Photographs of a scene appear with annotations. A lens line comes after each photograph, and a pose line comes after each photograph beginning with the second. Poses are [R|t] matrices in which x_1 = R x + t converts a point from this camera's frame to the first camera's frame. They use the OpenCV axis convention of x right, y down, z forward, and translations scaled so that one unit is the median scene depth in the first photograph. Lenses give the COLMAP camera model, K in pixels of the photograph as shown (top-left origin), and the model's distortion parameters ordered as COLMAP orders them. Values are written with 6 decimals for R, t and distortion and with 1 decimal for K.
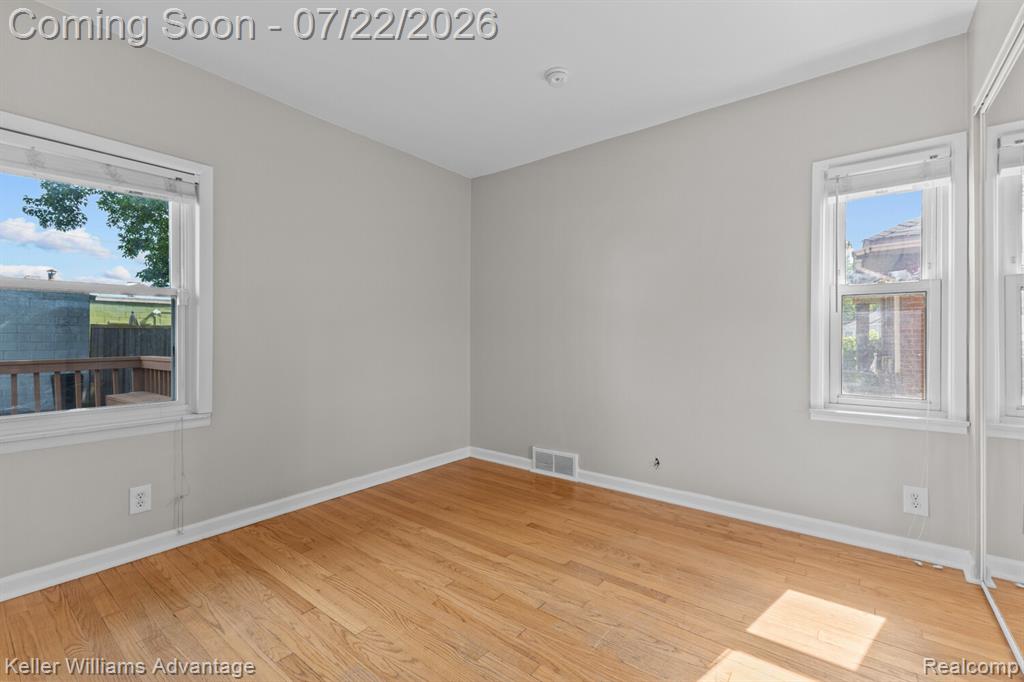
lens RADIAL K [[444.9, 0, 515.0], [0, 444.9, 336.2], [0, 0, 1]] dist [0.011521, -0.001384]
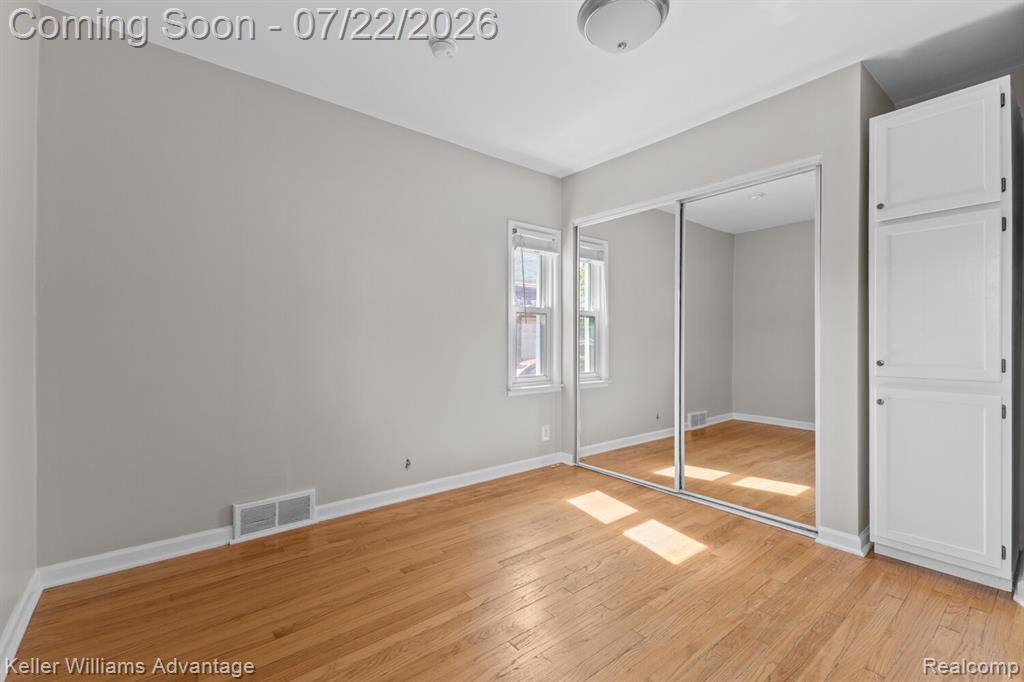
lens RADIAL K [[444.9, 0, 515.4], [0, 444.9, 340.4], [0, 0, 1]] dist [0.011521, -0.001384]
pose [[0.220017, 0.000959, 0.975495, -0.704843], [-0.004764, 0.999989, 0.000092, 0.004567], [-0.975484, -0.004667, 0.220019, 0.622827]]
